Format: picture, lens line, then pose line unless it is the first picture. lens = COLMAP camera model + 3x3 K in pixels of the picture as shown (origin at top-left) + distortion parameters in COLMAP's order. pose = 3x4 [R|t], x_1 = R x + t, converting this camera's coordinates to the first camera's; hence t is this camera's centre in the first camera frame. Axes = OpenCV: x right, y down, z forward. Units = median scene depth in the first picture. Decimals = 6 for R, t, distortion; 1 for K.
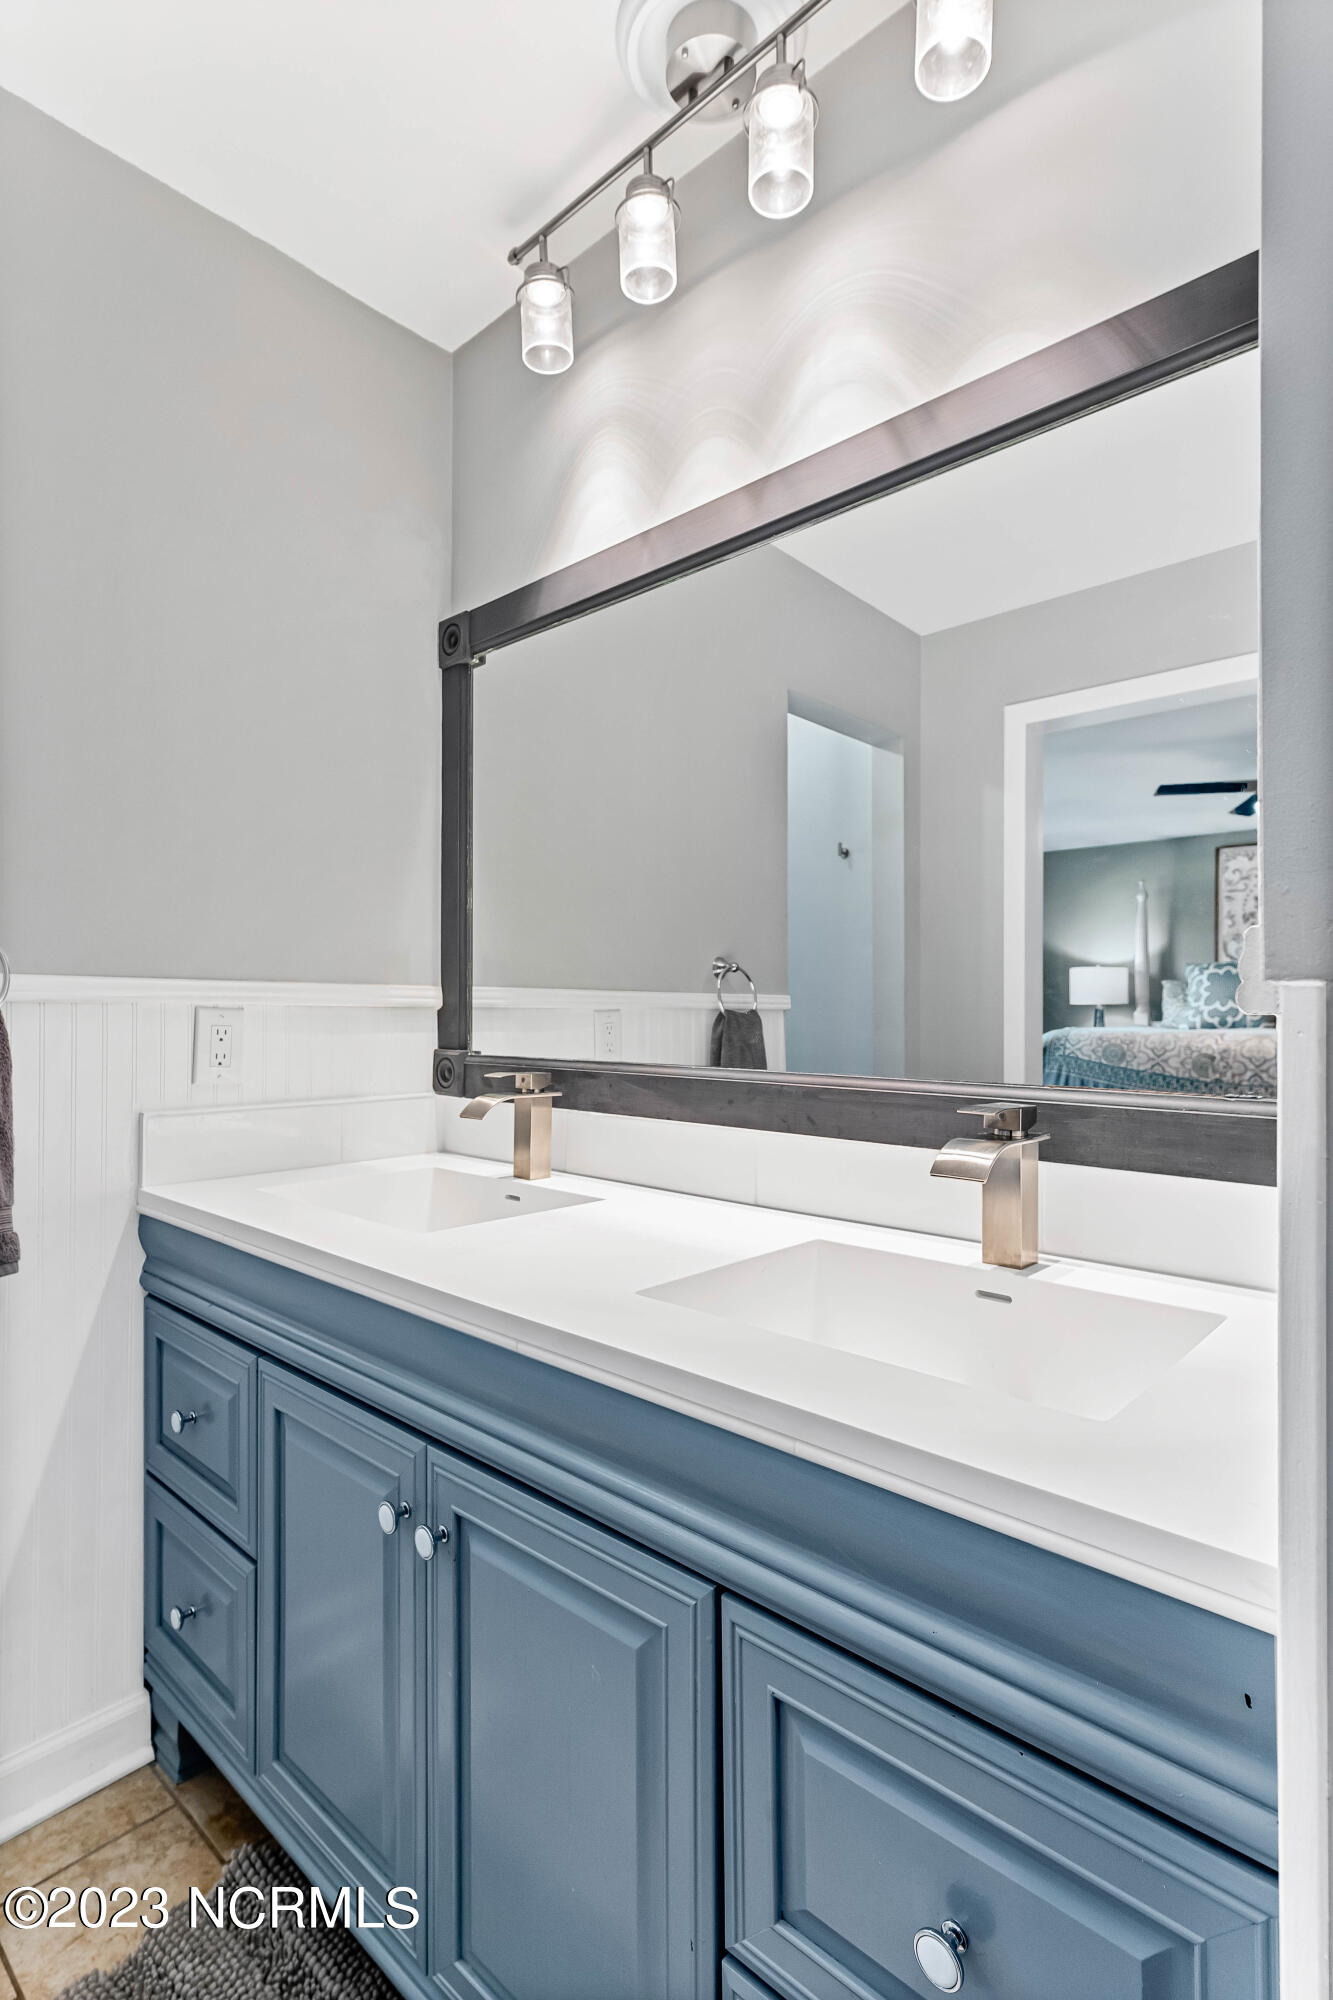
lens RADIAL K [[975.8, 0, 666.9], [0, 975.8, 1002.5], [0, 0, 1]] dist [-0.000461, -0.000015]
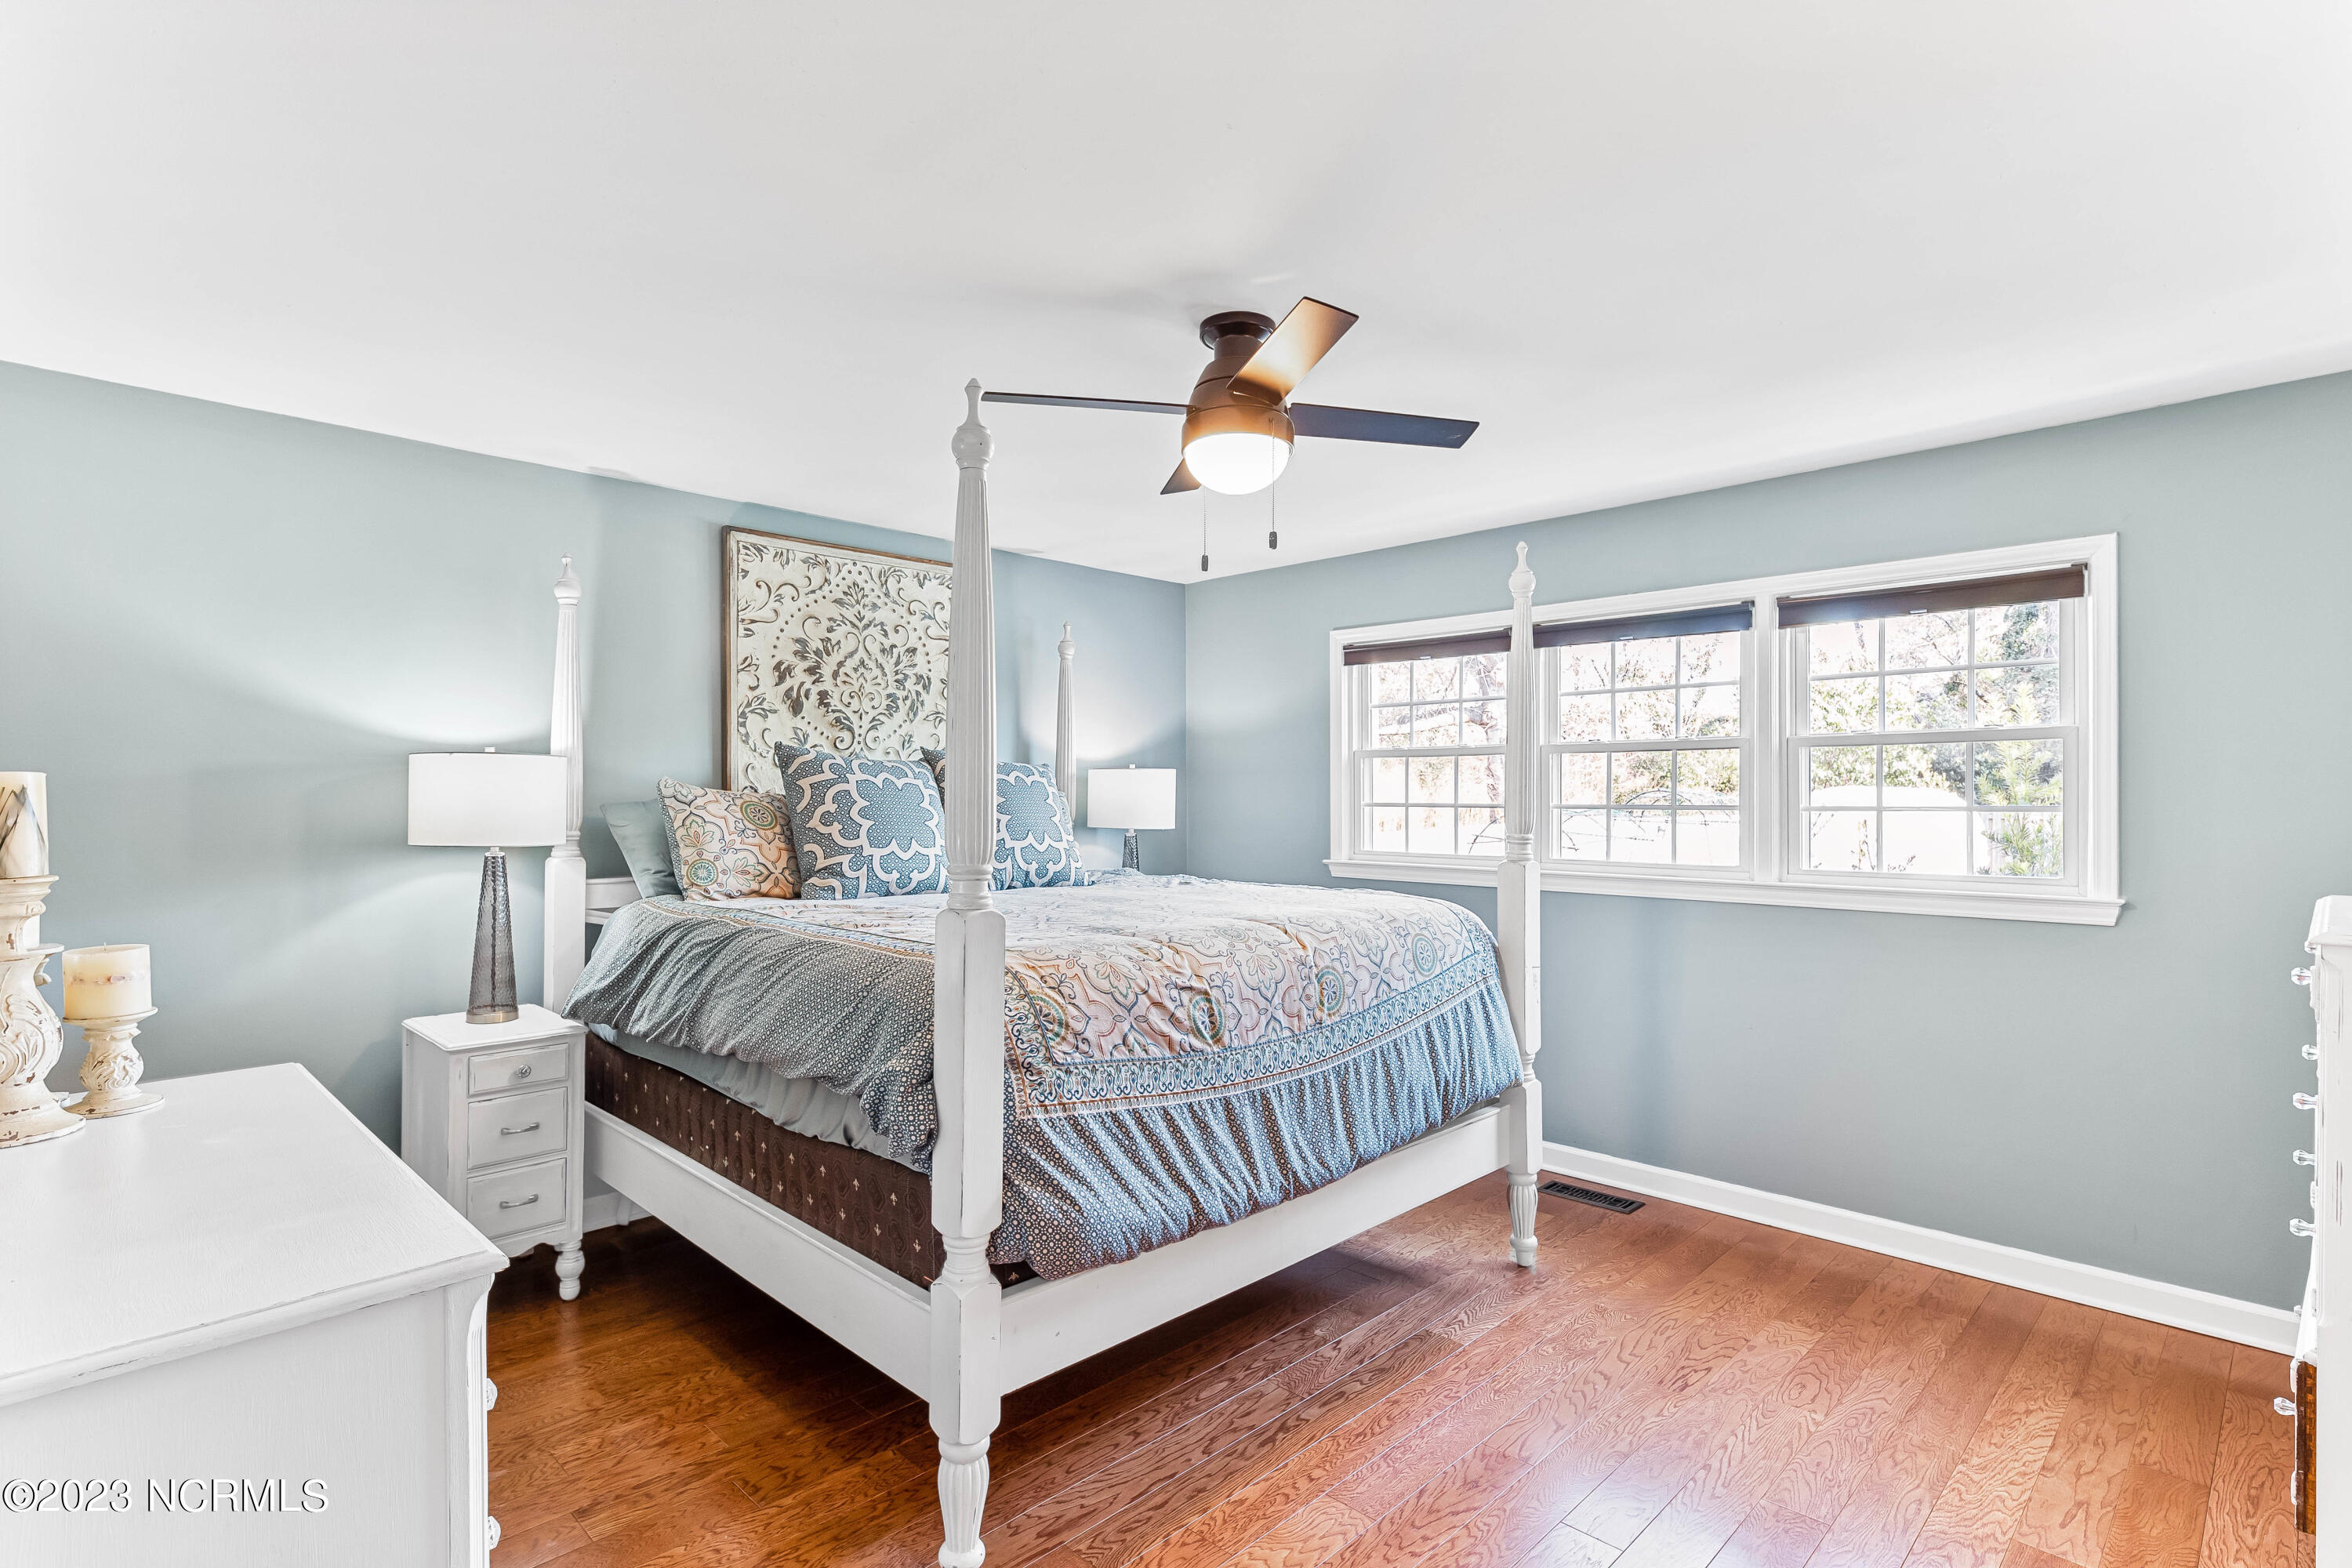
lens RADIAL K [[1147.5, 0, 1175.4], [0, 1147.5, 785.7], [0, 0, 1]] dist [-0.000461, -0.000015]
pose [[0.998925, 0.004578, -0.046128, 0.739897], [-0.004387, 0.999981, 0.004241, -0.033764], [0.046147, -0.004034, 0.998927, 0.405499]]
